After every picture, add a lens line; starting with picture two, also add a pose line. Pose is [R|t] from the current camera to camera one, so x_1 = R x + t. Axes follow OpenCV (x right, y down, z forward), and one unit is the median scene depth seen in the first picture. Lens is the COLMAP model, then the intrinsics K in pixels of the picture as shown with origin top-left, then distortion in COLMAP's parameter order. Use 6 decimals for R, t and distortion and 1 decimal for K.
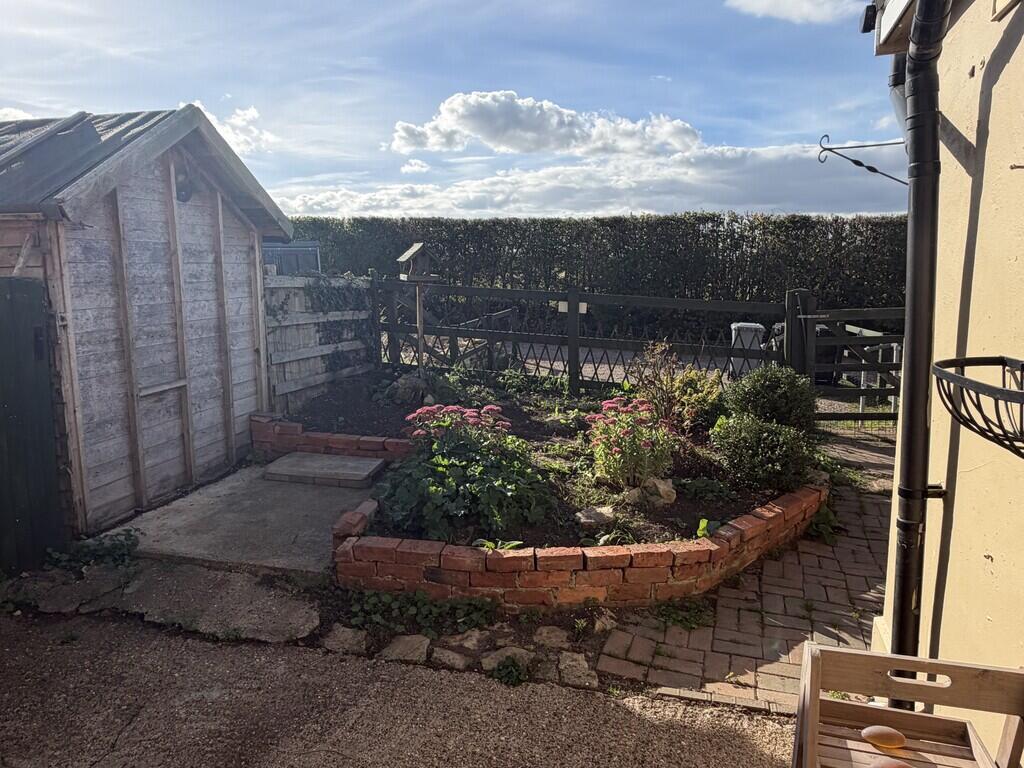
lens RADIAL K [[664.8, 0, 495.7], [0, 664.8, 383.3], [0, 0, 1]] dist [-0.001342, 0.002481]
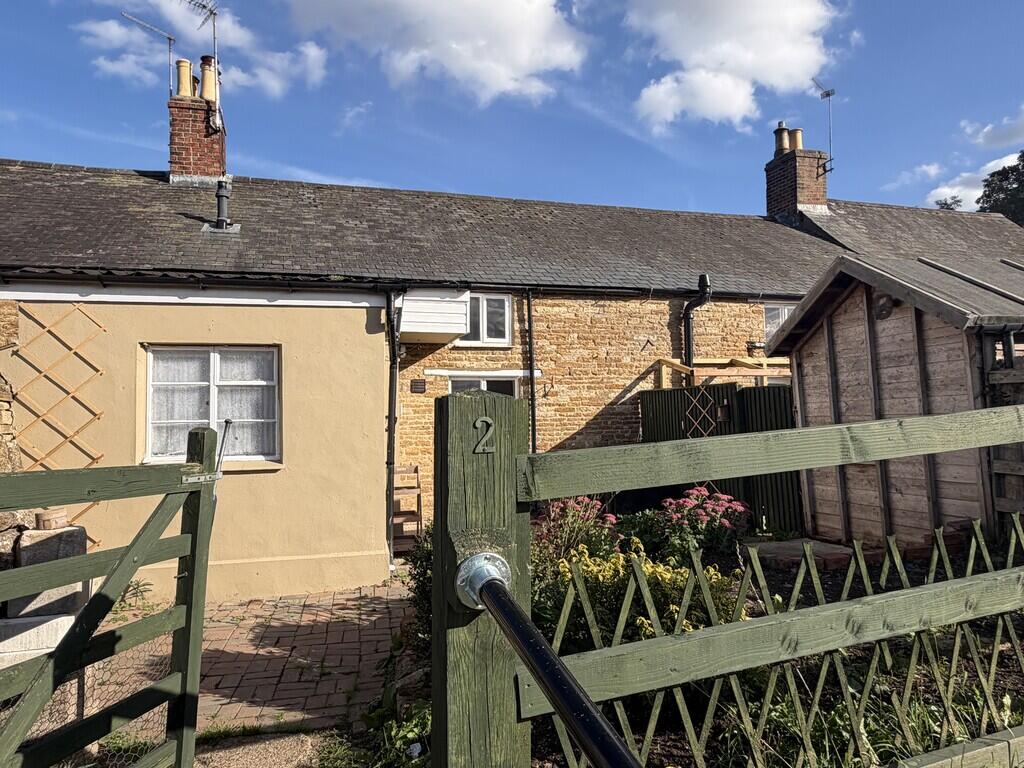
lens RADIAL K [[664.8, 0, 495.7], [0, 664.8, 383.3], [0, 0, 1]] dist [-0.001342, 0.002481]
pose [[-0.843450, -0.005663, -0.537178, 0.859352], [-0.062299, 0.994229, 0.087337, -0.228544], [0.533584, 0.107129, -0.838935, 1.759630]]
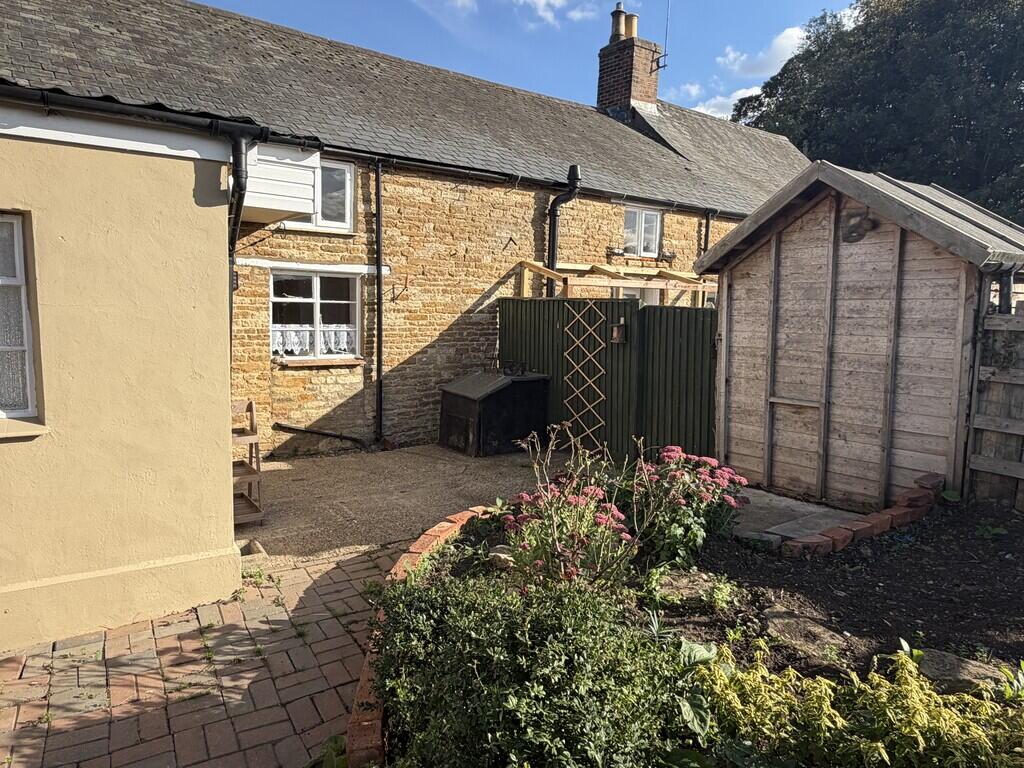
lens RADIAL K [[664.8, 0, 495.7], [0, 664.8, 383.3], [0, 0, 1]] dist [-0.001342, 0.002481]
pose [[-0.608701, 0.086501, -0.788670, 0.790576], [-0.144647, 0.965280, 0.217512, -0.214496], [0.780103, 0.246479, -0.575055, 1.288249]]
